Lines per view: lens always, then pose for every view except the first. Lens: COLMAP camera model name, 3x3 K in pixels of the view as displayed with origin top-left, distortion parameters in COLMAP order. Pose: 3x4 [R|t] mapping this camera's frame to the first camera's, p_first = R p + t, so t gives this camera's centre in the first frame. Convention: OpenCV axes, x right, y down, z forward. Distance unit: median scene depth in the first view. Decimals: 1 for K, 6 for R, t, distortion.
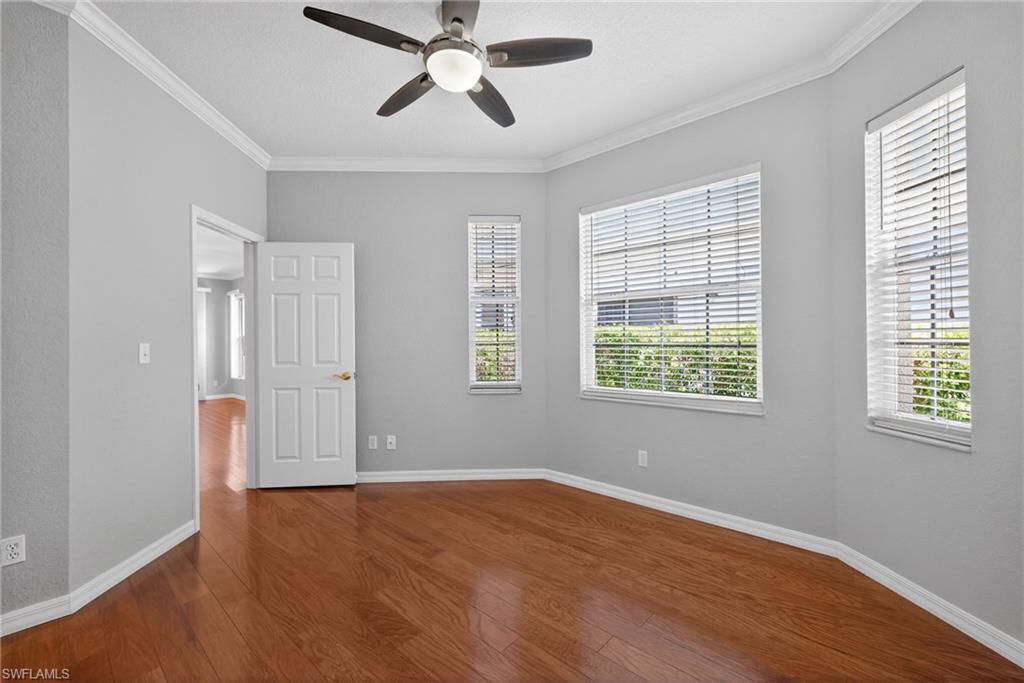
lens RADIAL K [[435.4, 0, 508.1], [0, 435.4, 339.2], [0, 0, 1]] dist [0.014421, -0.000074]
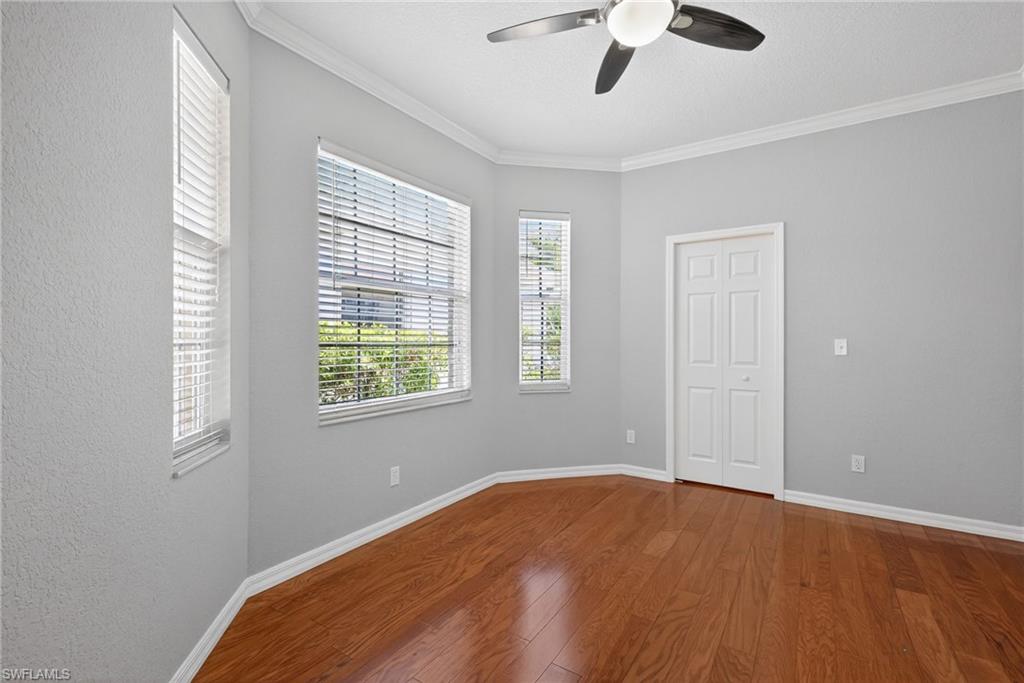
lens RADIAL K [[459.8, 0, 514.6], [0, 459.8, 338.0], [0, 0, 1]] dist [0.016982, 0.000022]
pose [[-0.174882, 0.016824, 0.984446, -0.670672], [0.000669, 0.999856, -0.016968, 0.016237], [-0.984589, -0.002308, -0.174868, 0.974178]]
